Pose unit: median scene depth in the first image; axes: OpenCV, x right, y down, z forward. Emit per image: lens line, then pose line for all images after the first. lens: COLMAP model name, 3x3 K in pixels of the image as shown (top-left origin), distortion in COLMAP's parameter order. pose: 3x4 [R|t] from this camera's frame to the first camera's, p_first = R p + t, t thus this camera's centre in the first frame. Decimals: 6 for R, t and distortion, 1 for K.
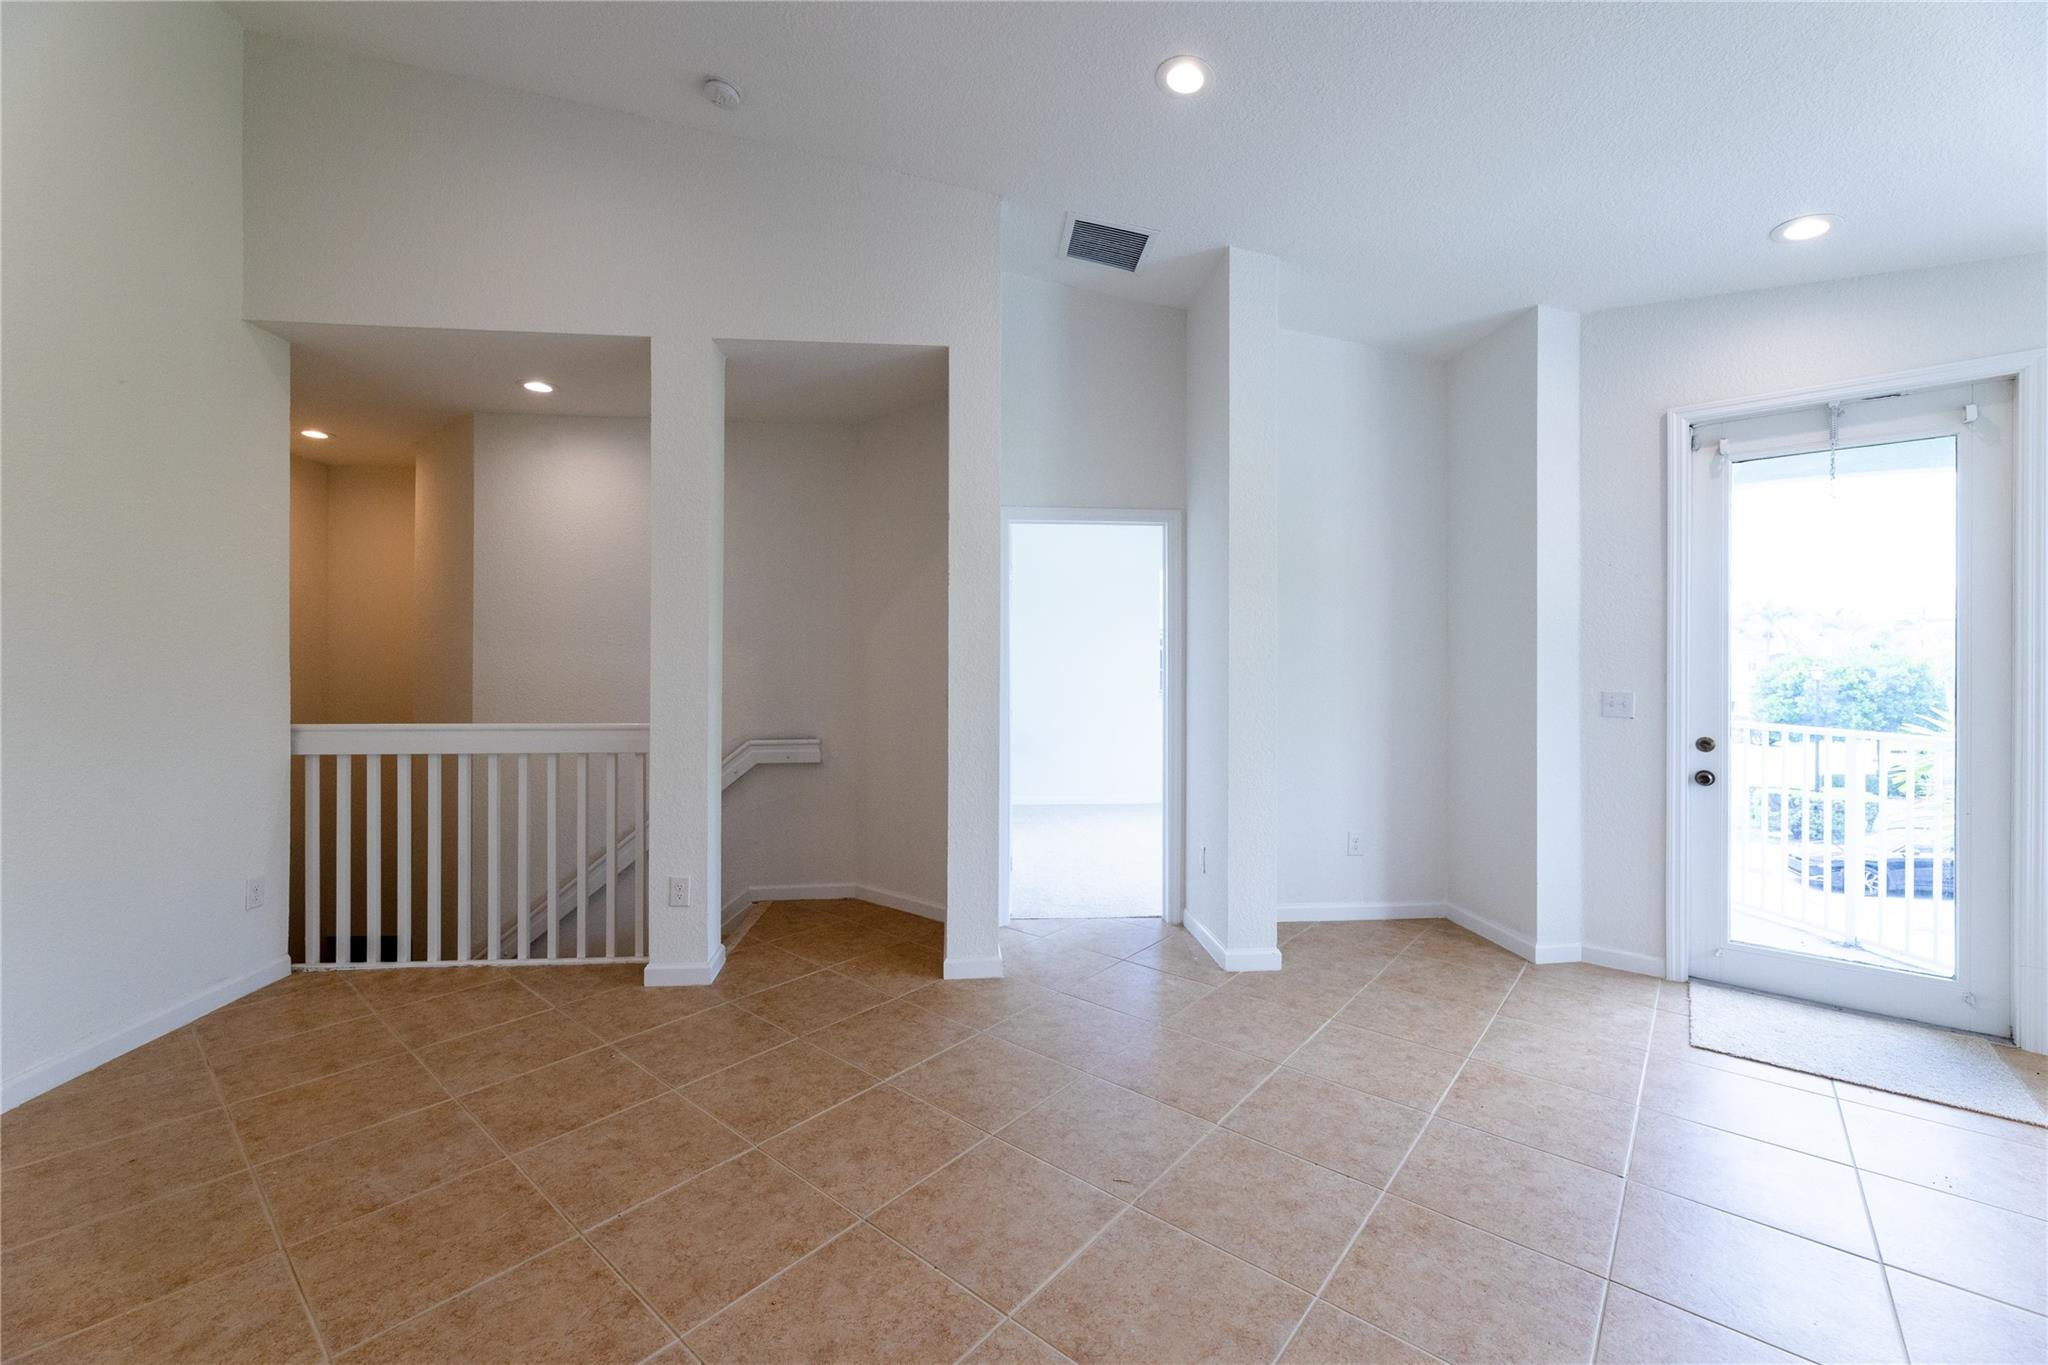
lens RADIAL K [[838.3, 0, 1014.2], [0, 838.3, 662.9], [0, 0, 1]] dist [0.000791, 0.000029]
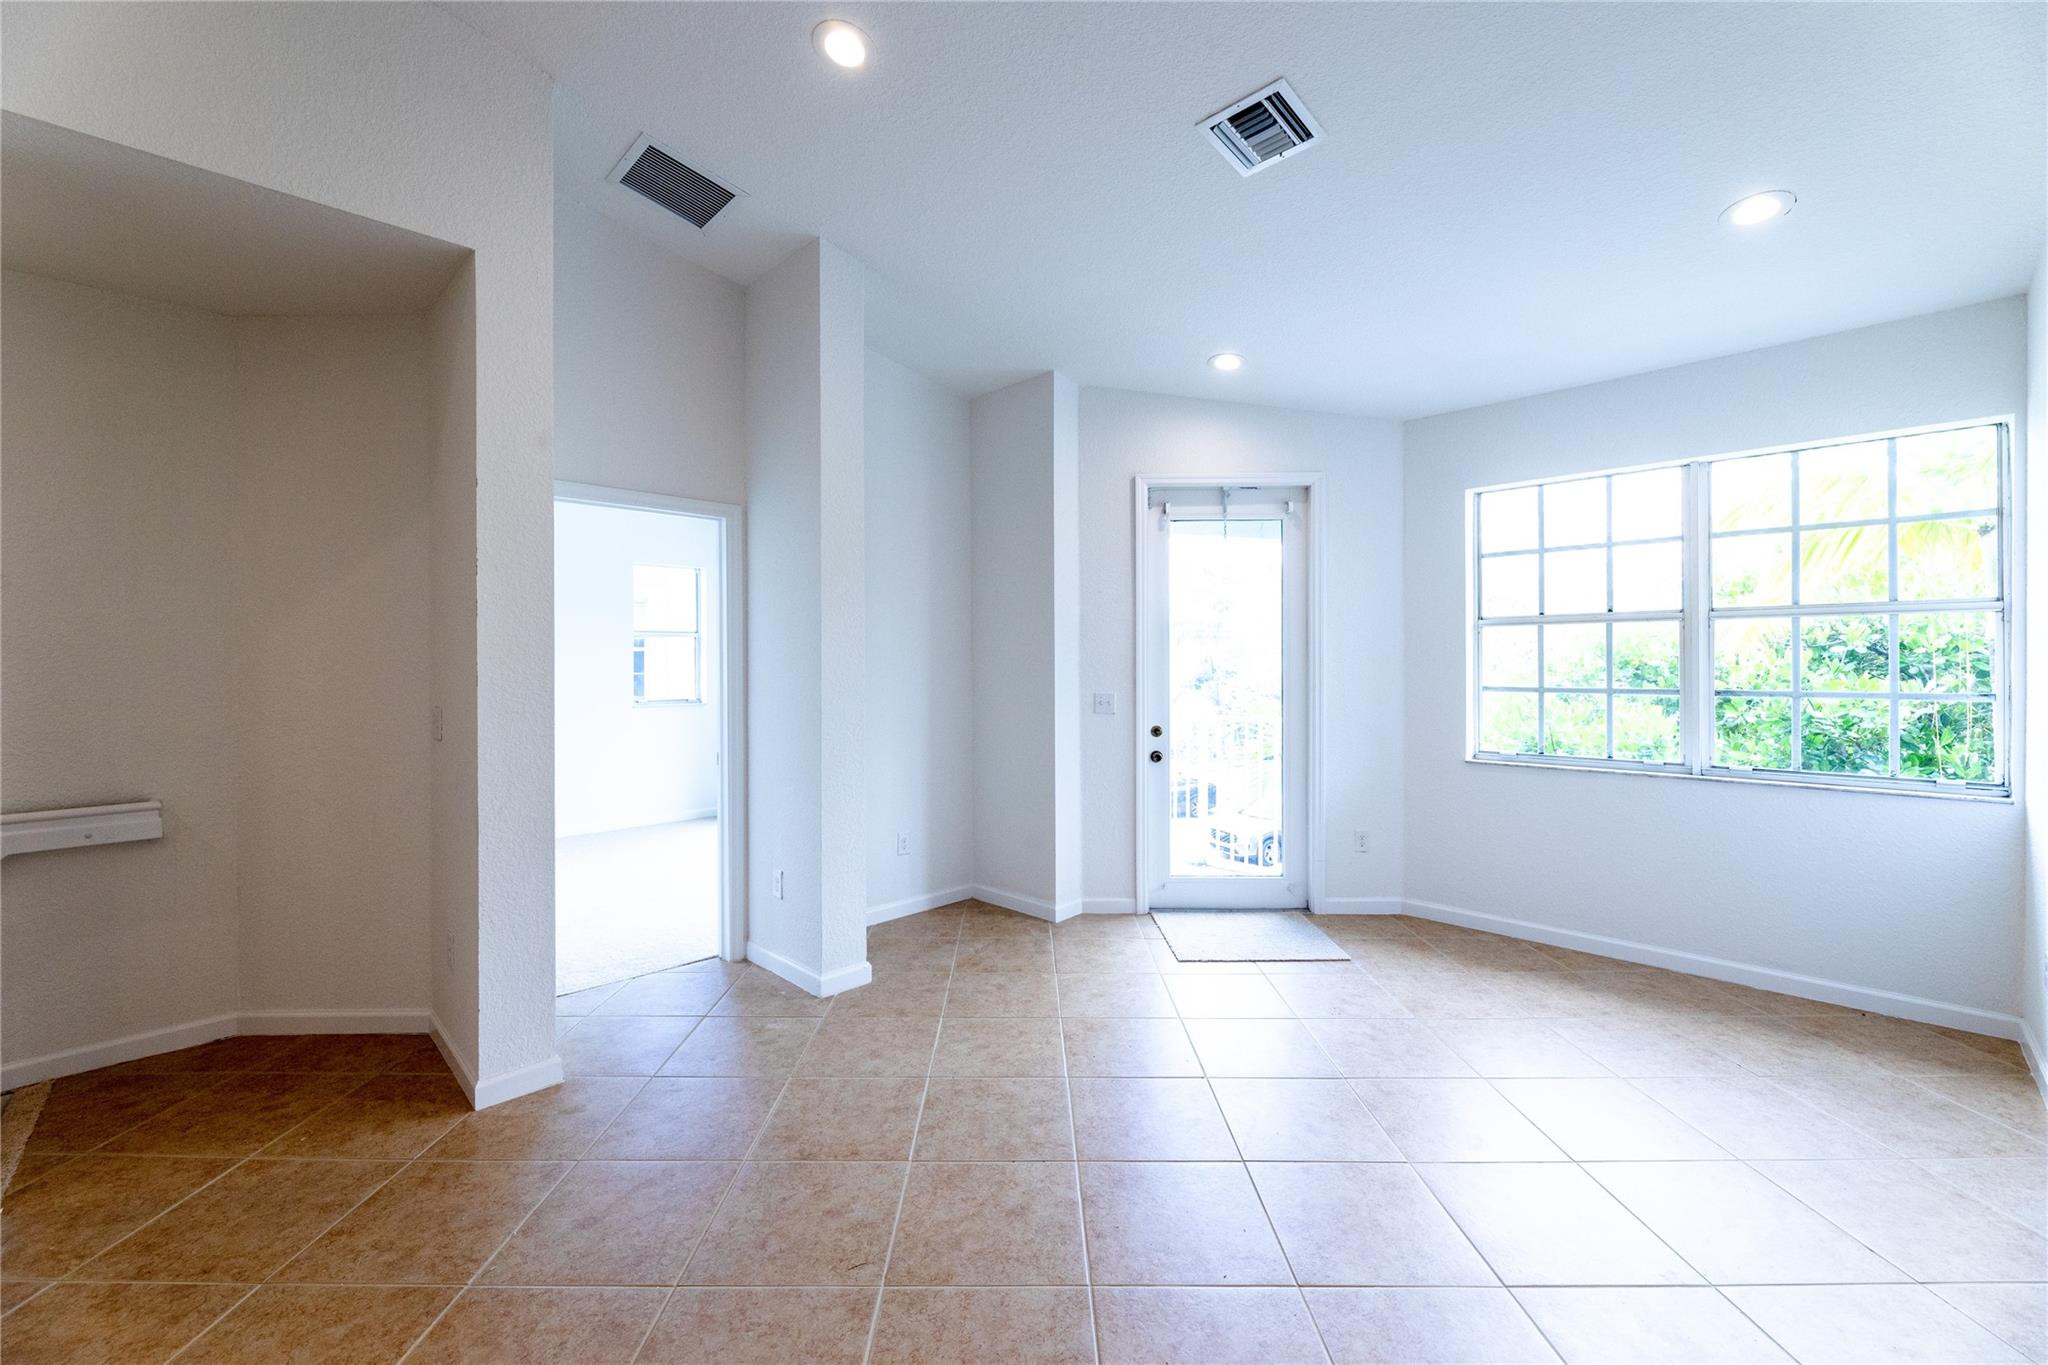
lens RADIAL K [[836.8, 0, 1033.0], [0, 836.8, 664.7], [0, 0, 1]] dist [-0.000100, -0.000763]
pose [[0.759158, -0.006097, 0.650877, -0.186043], [0.004211, 0.999981, 0.004456, -0.014950], [-0.650892, -0.000642, 0.759170, 0.123932]]
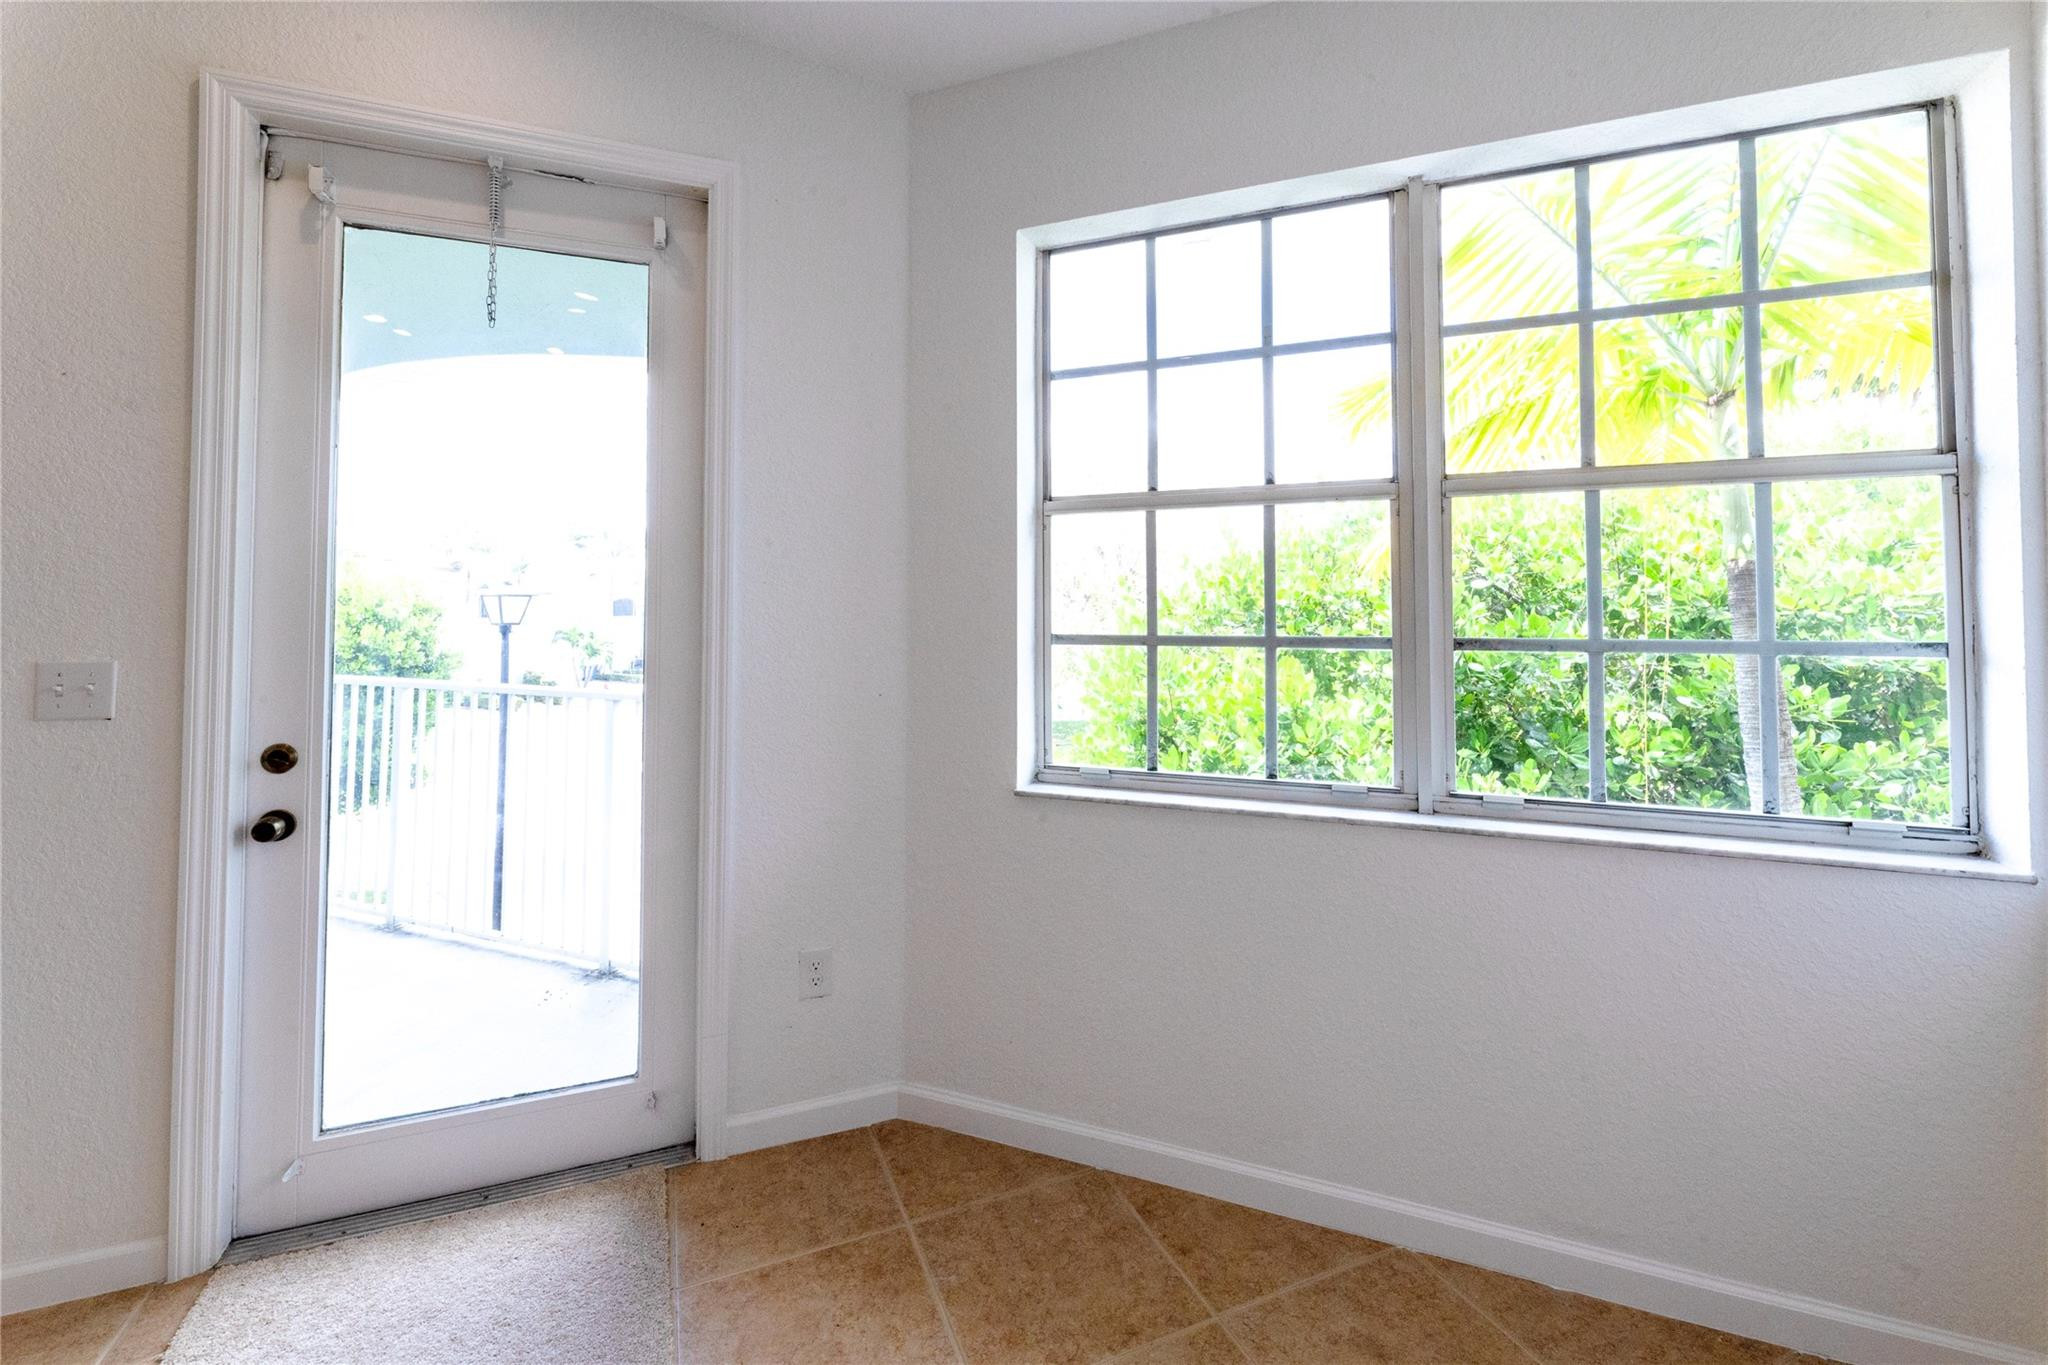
lens RADIAL K [[867.0, 0, 1028.2], [0, 867.0, 590.5], [0, 0, 1]] dist [0.002387, -0.000090]
pose [[0.453125, 0.018576, 0.891253, 0.564489], [0.000564, 0.999777, -0.021124, 0.007139], [-0.891447, 0.010075, 0.453014, 0.361292]]
